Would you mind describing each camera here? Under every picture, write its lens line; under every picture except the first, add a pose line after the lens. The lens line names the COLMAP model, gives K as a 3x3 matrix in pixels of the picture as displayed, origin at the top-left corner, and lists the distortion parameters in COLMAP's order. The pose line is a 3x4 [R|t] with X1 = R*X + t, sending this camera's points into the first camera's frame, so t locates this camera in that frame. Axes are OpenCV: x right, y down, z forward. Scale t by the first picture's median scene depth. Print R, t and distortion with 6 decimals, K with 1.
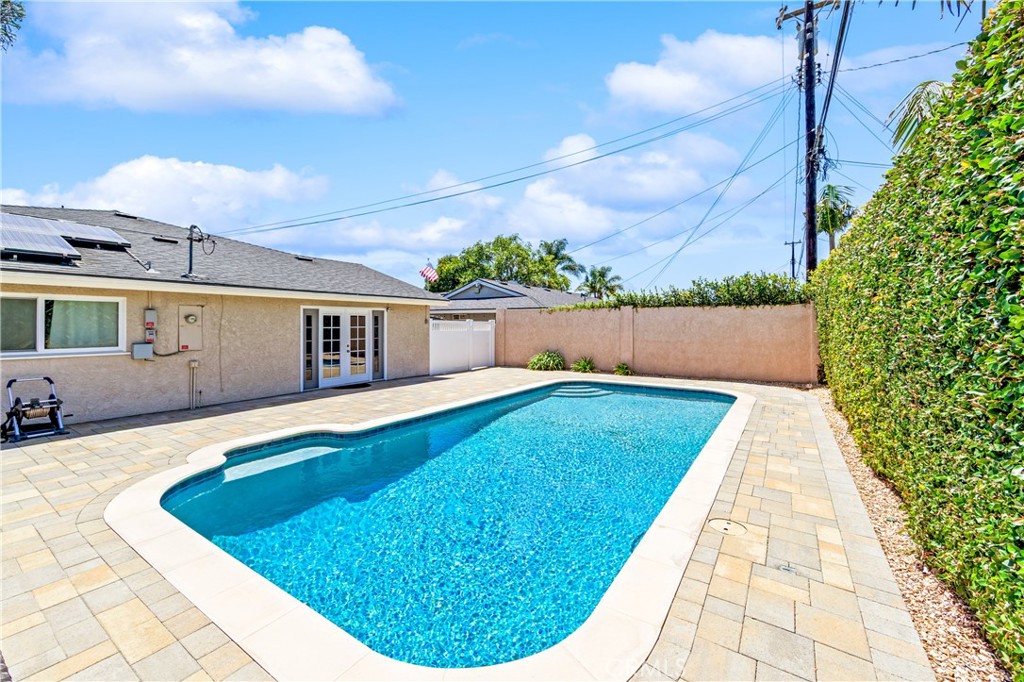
lens RADIAL K [[411.9, 0, 515.2], [0, 411.9, 322.9], [0, 0, 1]] dist [-0.001112, -0.000193]
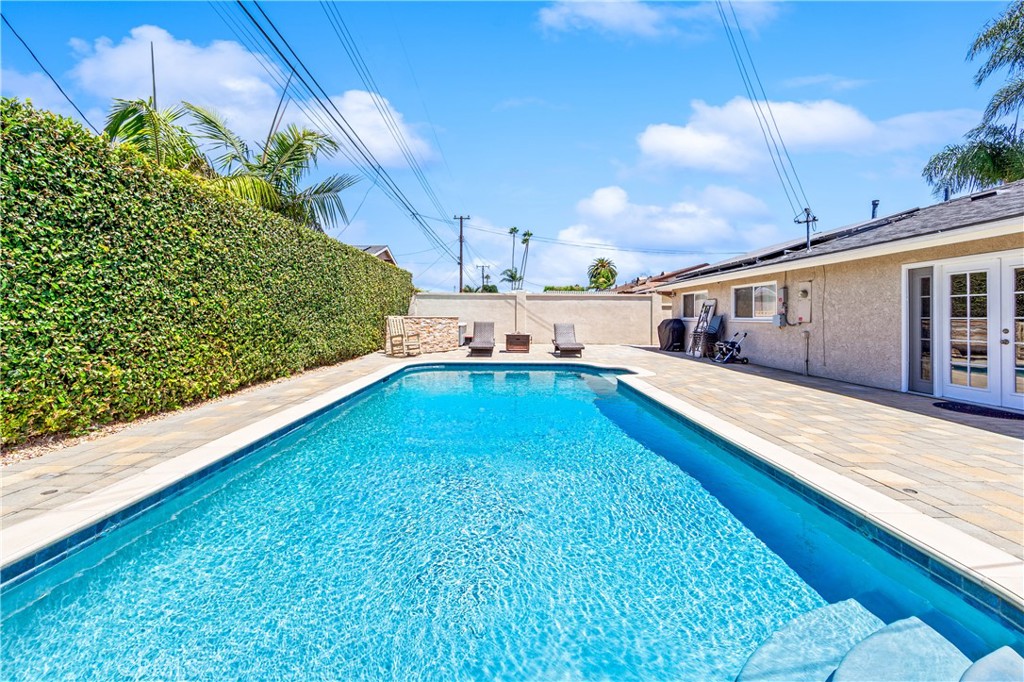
lens RADIAL K [[410.2, 0, 515.4], [0, 410.2, 313.0], [0, 0, 1]] dist [-0.002284, -0.000458]
pose [[-0.819508, -0.011625, -0.572950, 0.330434], [-0.006405, 0.999918, -0.011128, 0.040782], [0.573033, -0.005449, -0.819515, 1.002404]]
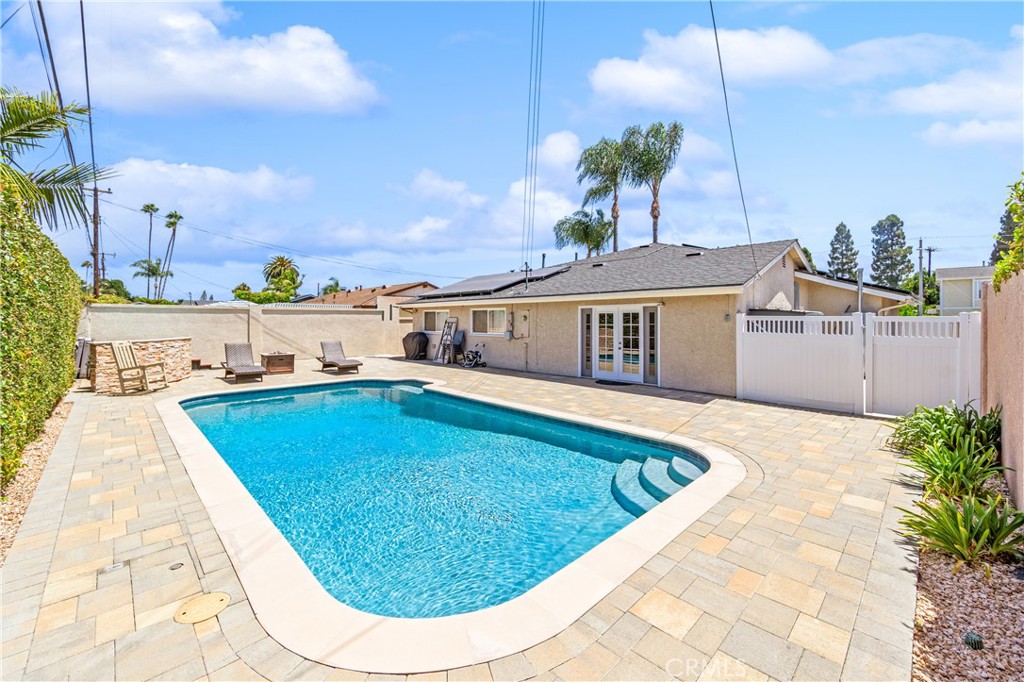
lens RADIAL K [[411.9, 0, 515.2], [0, 411.9, 322.9], [0, 0, 1]] dist [-0.001112, -0.000193]
pose [[-0.212532, 0.005291, -0.977140, 0.597044], [0.002671, 0.999985, 0.004834, 0.000764], [0.977151, -0.001583, -0.212542, 0.907833]]
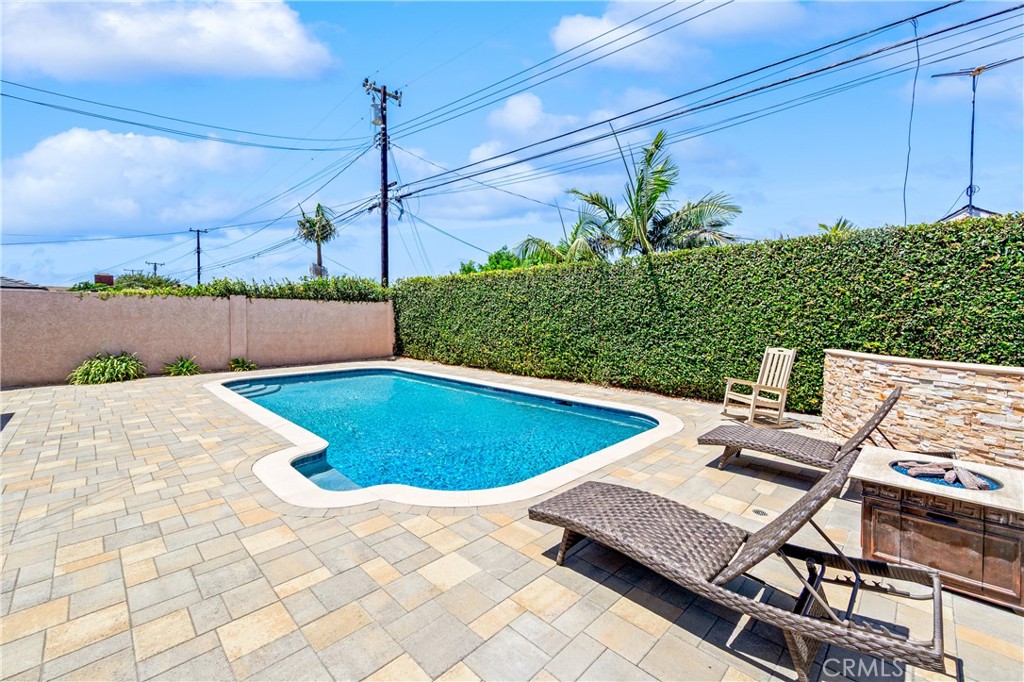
lens RADIAL K [[423.3, 0, 518.6], [0, 423.3, 326.0], [0, 0, 1]] dist [-0.001435, -0.000227]
pose [[0.188424, -0.022242, 0.981836, -0.612643], [-0.007777, 0.999678, 0.024139, -0.001108], [-0.982057, -0.012184, 0.188190, 0.244707]]
